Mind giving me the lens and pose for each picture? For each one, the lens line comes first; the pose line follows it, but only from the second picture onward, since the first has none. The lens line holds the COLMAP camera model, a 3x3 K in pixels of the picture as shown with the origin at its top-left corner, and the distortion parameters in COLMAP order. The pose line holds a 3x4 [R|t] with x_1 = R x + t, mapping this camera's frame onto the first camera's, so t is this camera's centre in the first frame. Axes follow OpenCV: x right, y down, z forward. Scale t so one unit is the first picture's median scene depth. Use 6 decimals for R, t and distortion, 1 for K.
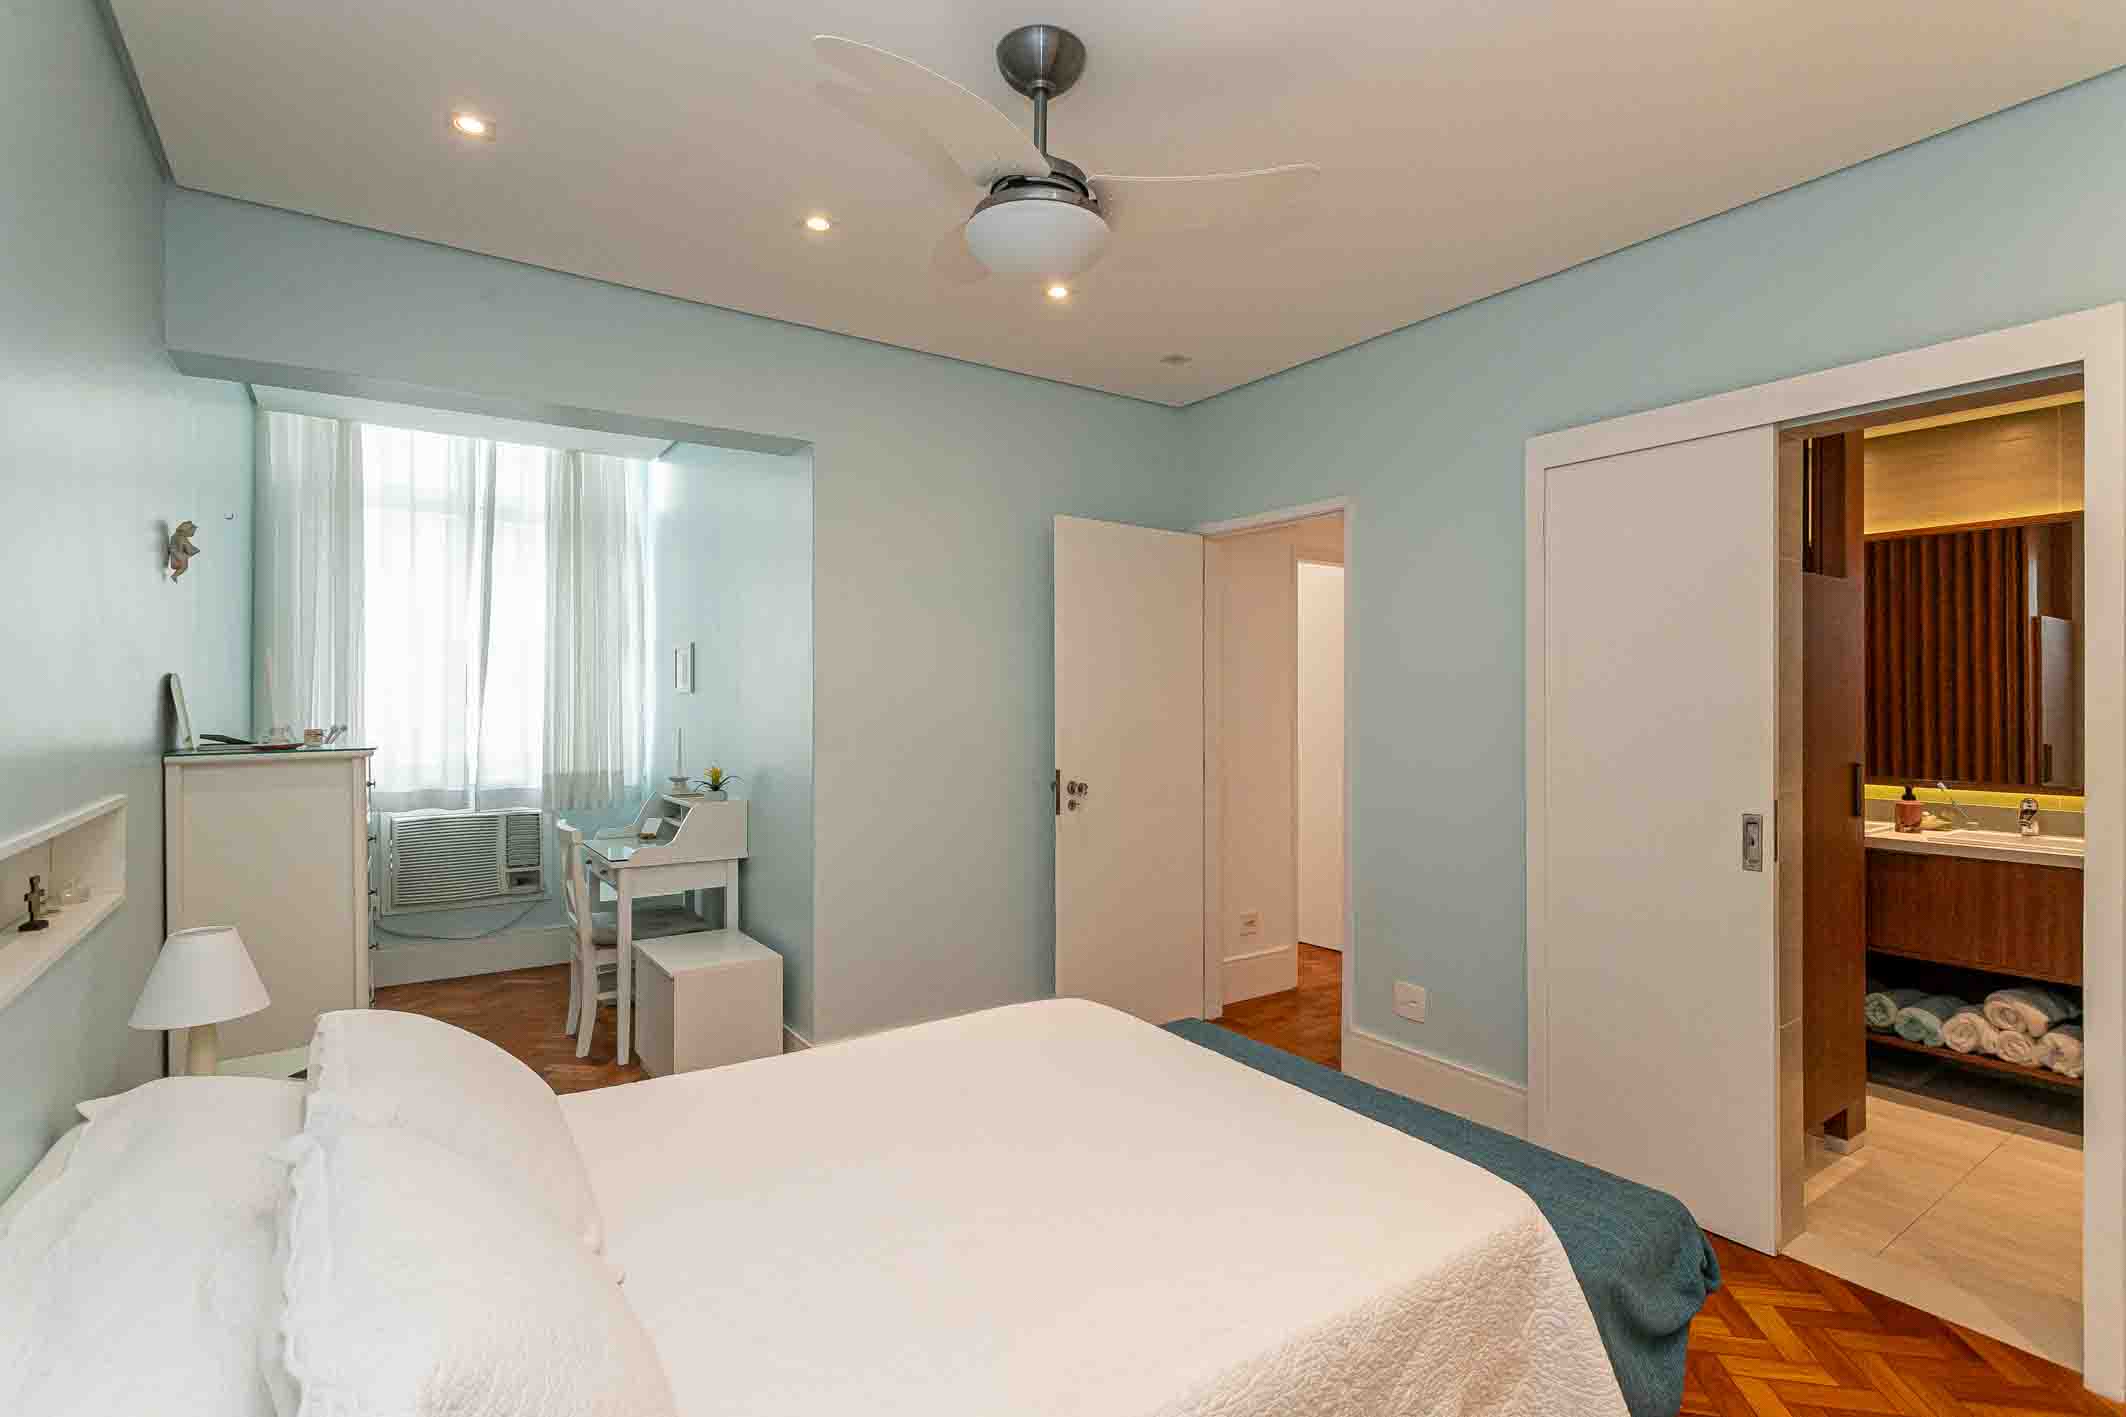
lens RADIAL K [[1007.2, 0, 1079.1], [0, 1007.2, 700.5], [0, 0, 1]] dist [-0.006871, 0.000570]
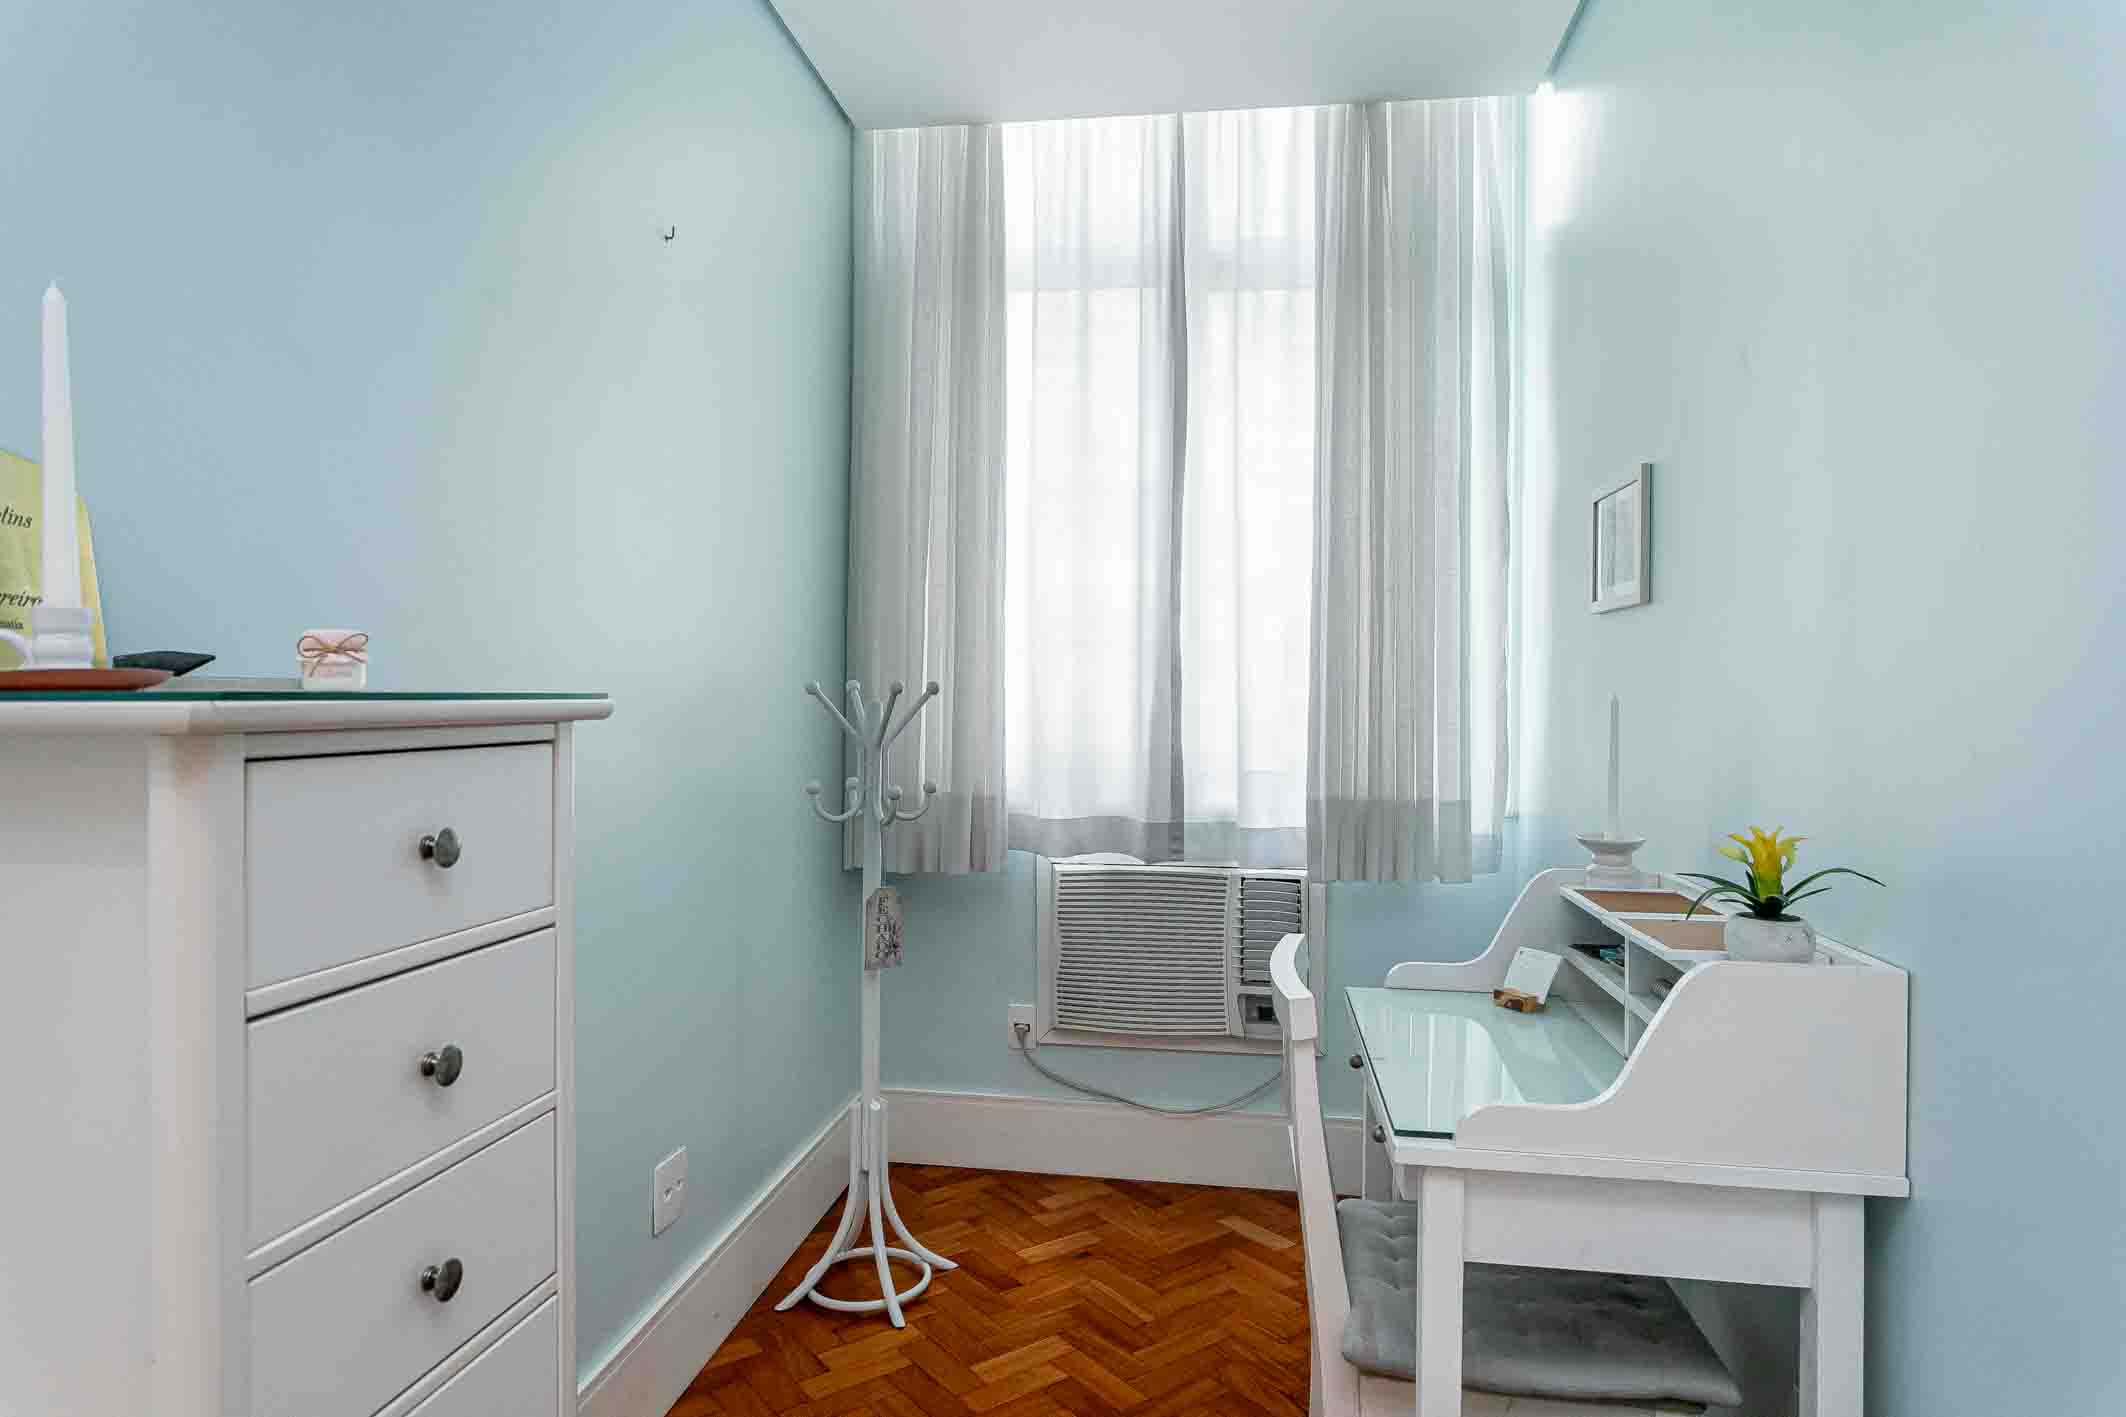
lens RADIAL K [[1254.8, 0, 1074.5], [0, 1254.8, 698.3], [0, 0, 1]] dist [-0.021857, -0.000191]
pose [[0.735156, 0.011129, -0.677807, -0.227420], [-0.010681, 0.999931, 0.004834, 0.025786], [0.677814, 0.003686, 0.735224, 0.523907]]
